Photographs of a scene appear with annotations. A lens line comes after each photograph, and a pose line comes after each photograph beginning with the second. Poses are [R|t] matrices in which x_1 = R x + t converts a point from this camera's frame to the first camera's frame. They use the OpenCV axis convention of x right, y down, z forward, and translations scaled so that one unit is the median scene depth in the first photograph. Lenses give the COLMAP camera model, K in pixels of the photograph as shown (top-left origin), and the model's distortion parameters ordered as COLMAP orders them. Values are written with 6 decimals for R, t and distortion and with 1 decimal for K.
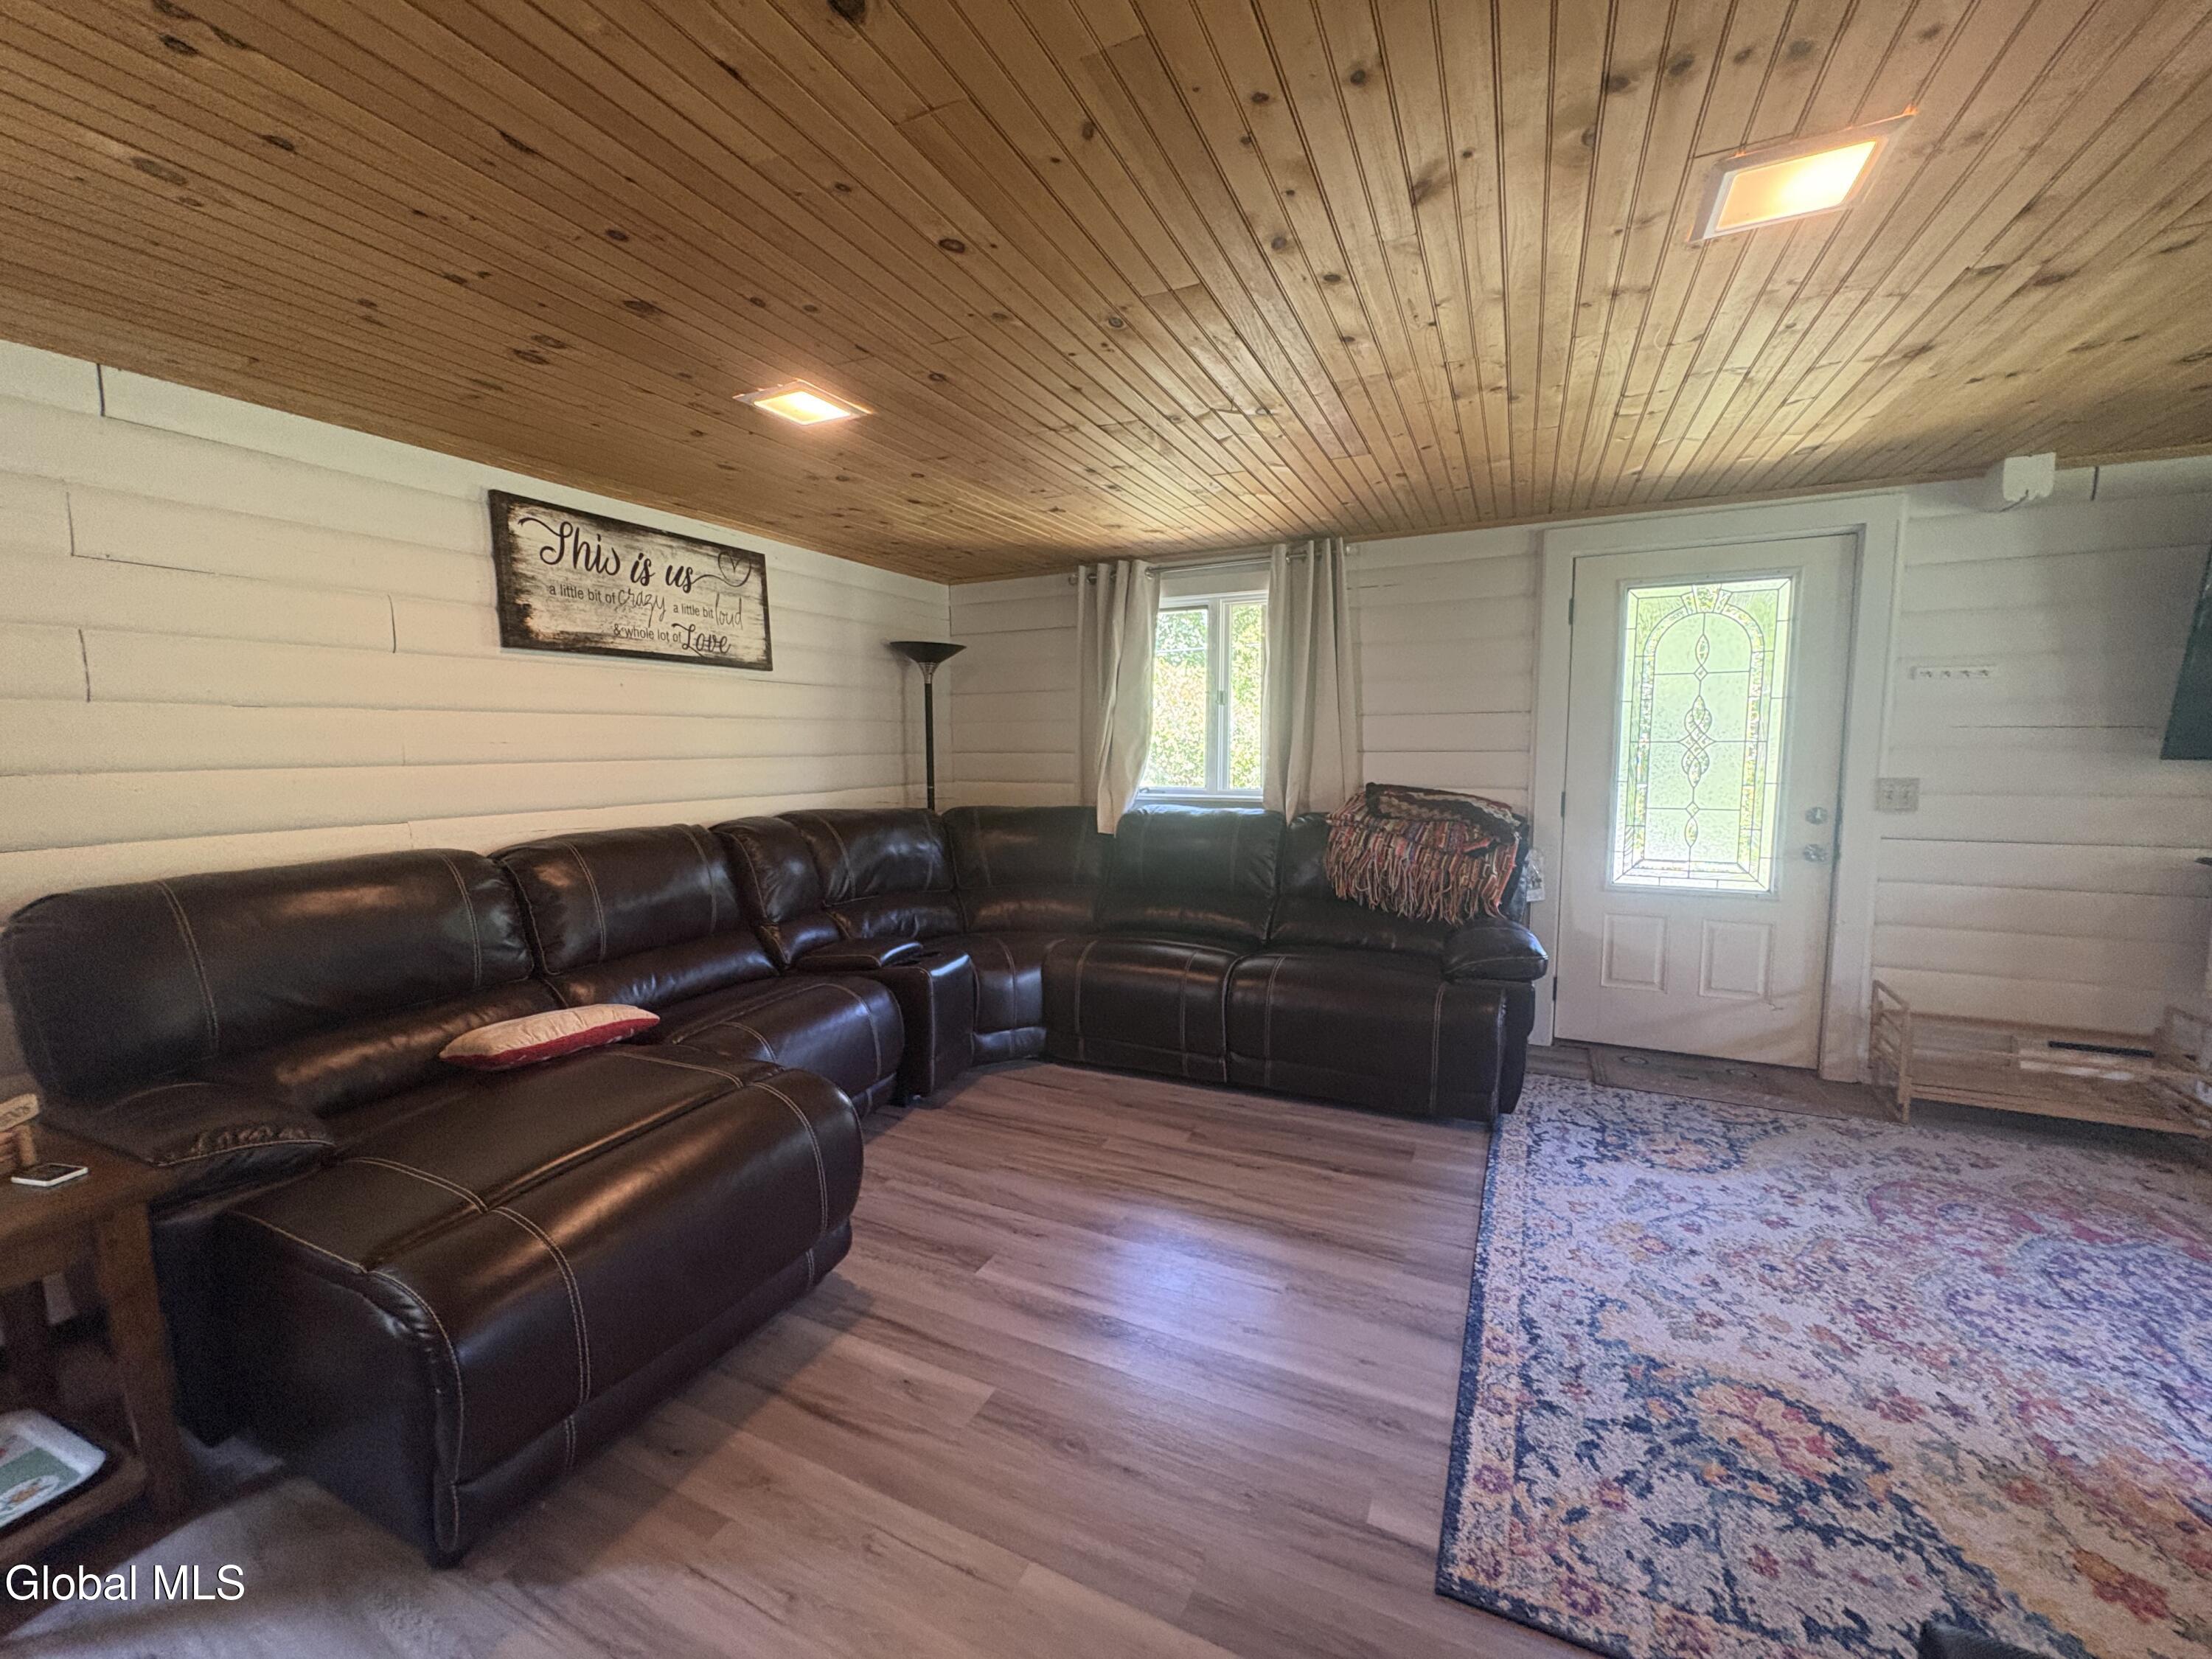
lens RADIAL K [[883.1, 0, 1106.0], [0, 883.1, 829.5], [0, 0, 1]] dist [0.000912, -0.000038]
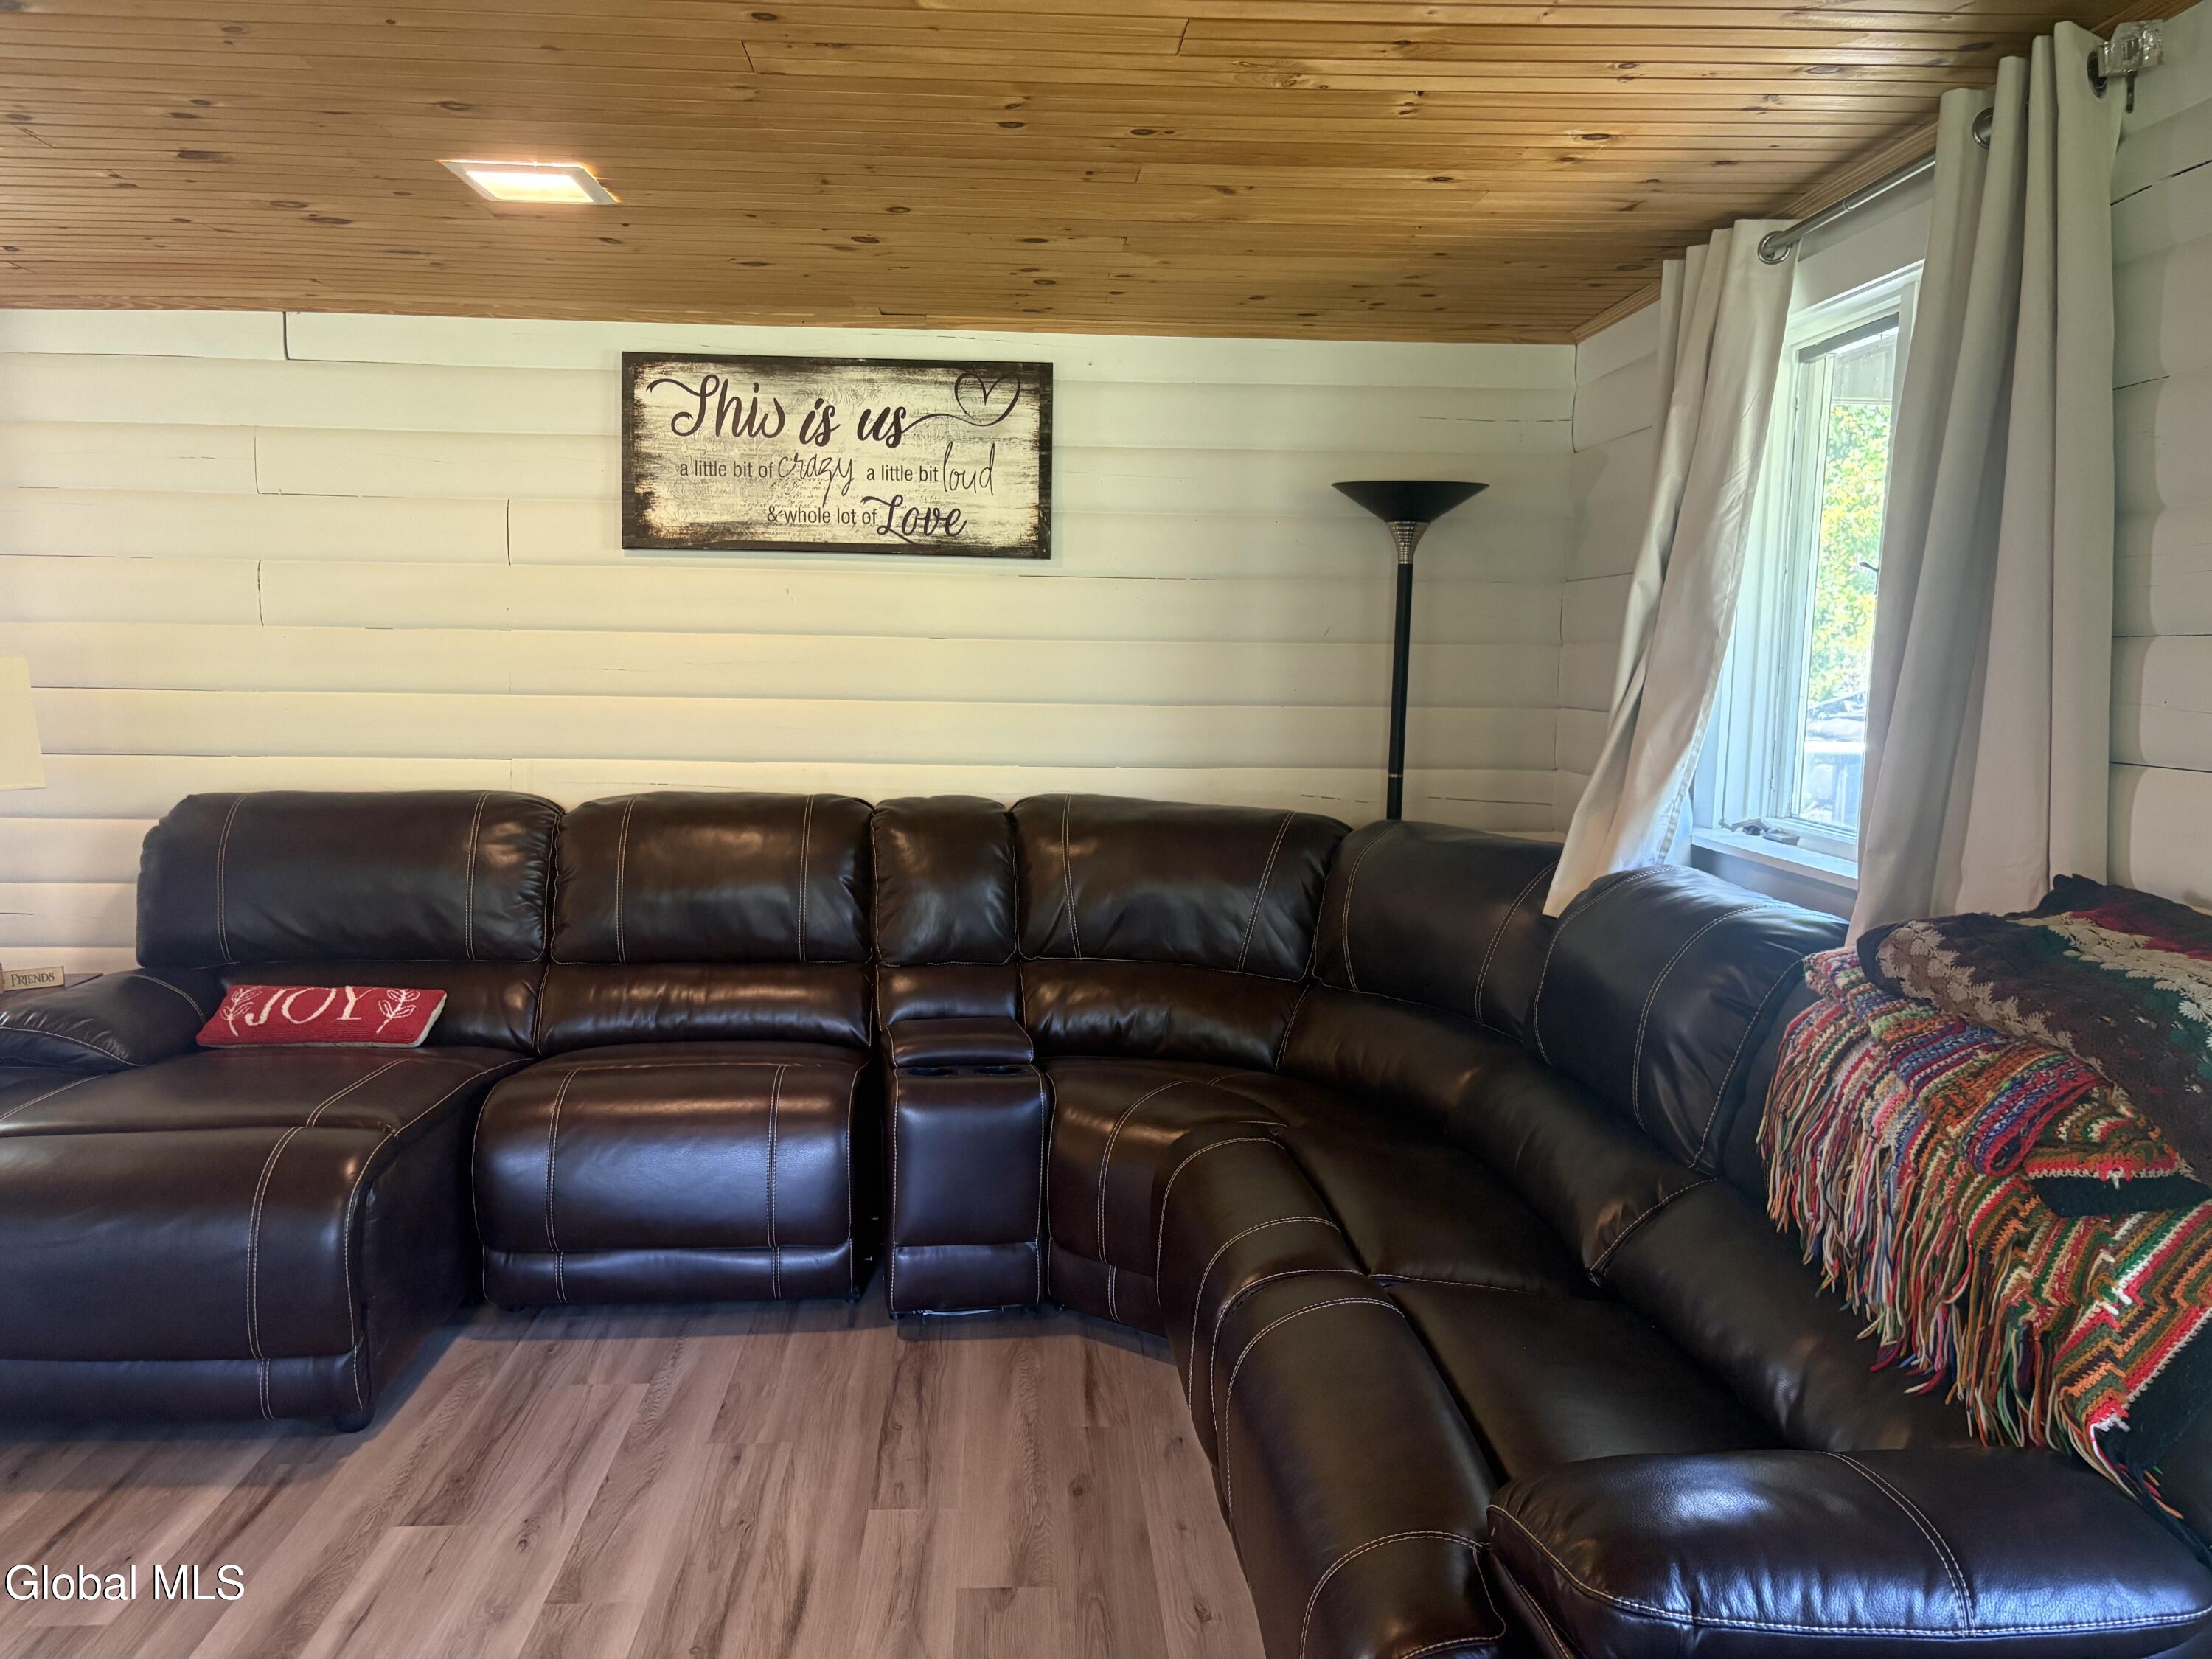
lens RADIAL K [[1719.1, 0, 1106.0], [0, 1719.1, 829.5], [0, 0, 1]] dist [0.033832, -0.002803]
pose [[0.471321, 0.103979, -0.875811, 0.902052], [-0.105962, 0.992509, 0.060810, -0.097020], [0.875573, 0.064142, 0.478809, 0.653610]]
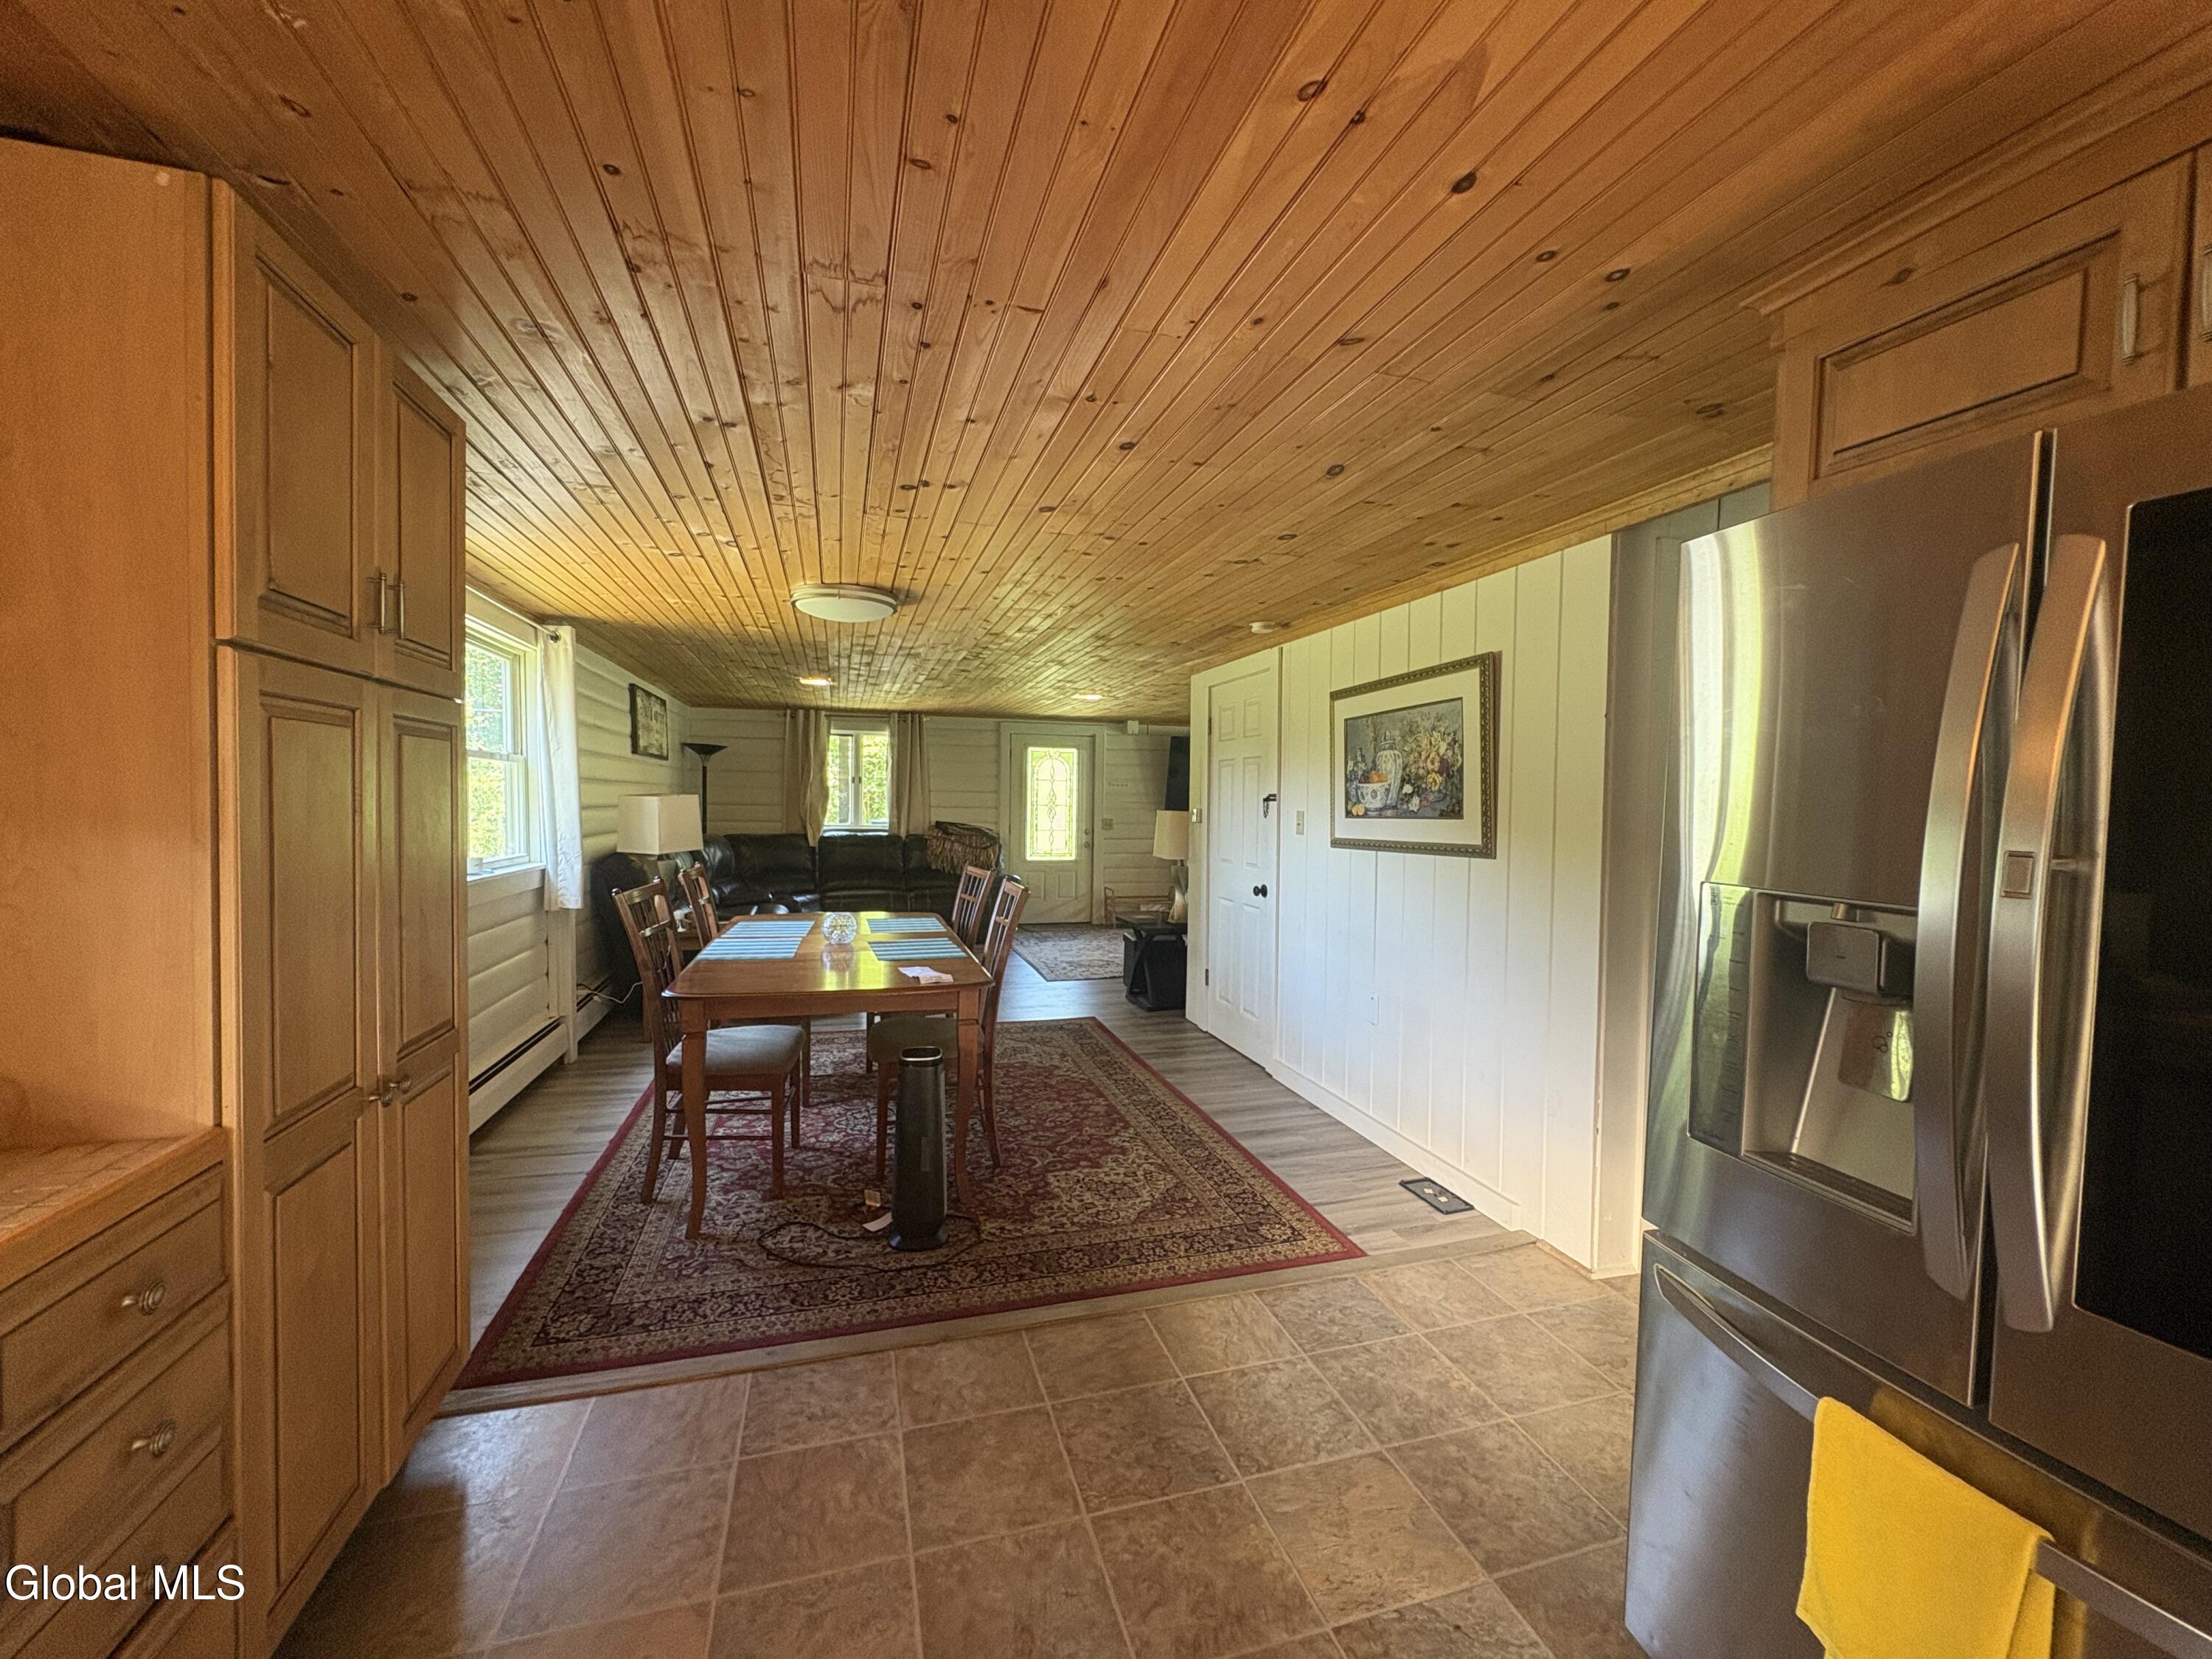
lens RADIAL K [[874.4, 0, 1098.9], [0, 874.4, 824.4], [0, 0, 1]] dist [0.000360, 0.000001]
pose [[0.746974, 0.000031, 0.664854, -1.255497], [0.048171, 0.997369, -0.054167, 0.139334], [-0.663106, 0.072488, 0.745007, -1.355650]]
